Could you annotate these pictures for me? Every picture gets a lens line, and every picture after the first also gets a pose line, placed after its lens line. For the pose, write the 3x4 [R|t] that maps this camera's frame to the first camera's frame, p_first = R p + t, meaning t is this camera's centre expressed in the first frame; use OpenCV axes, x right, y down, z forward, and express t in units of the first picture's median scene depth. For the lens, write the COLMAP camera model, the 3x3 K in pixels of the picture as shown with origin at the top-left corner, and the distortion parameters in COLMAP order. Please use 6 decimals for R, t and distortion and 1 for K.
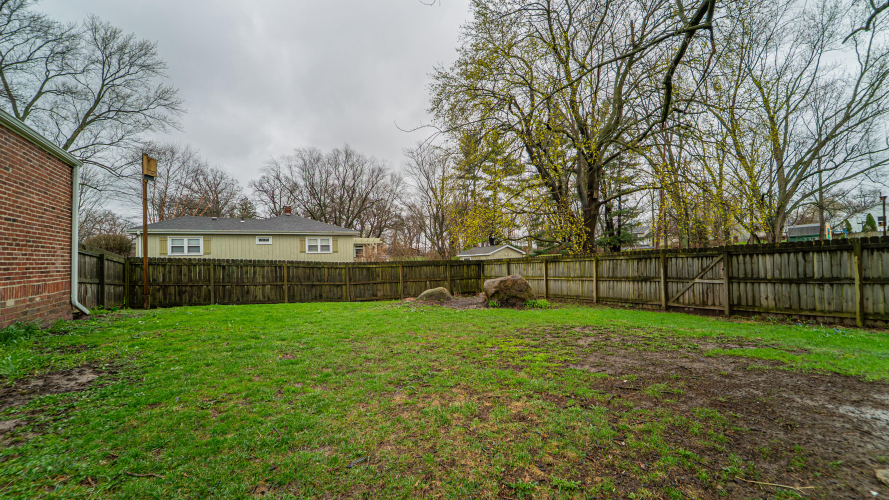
lens RADIAL K [[349.9, 0, 450.2], [0, 349.9, 250.0], [0, 0, 1]] dist [-0.010121, -0.000160]
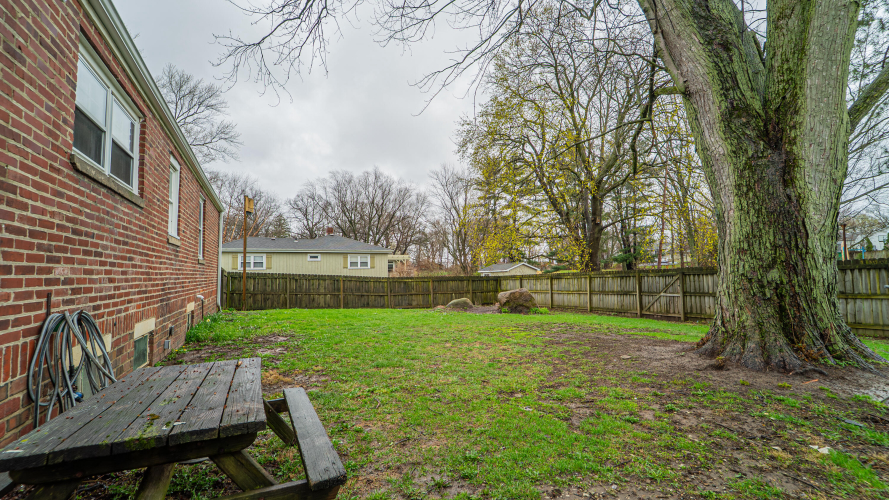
lens RADIAL K [[349.9, 0, 450.2], [0, 349.9, 250.0], [0, 0, 1]] dist [-0.010121, -0.000160]
pose [[0.998056, 0.004675, -0.062143, -0.000874], [-0.007221, 0.999141, -0.040806, -0.008169], [0.061898, 0.041175, 0.997233, -0.157716]]
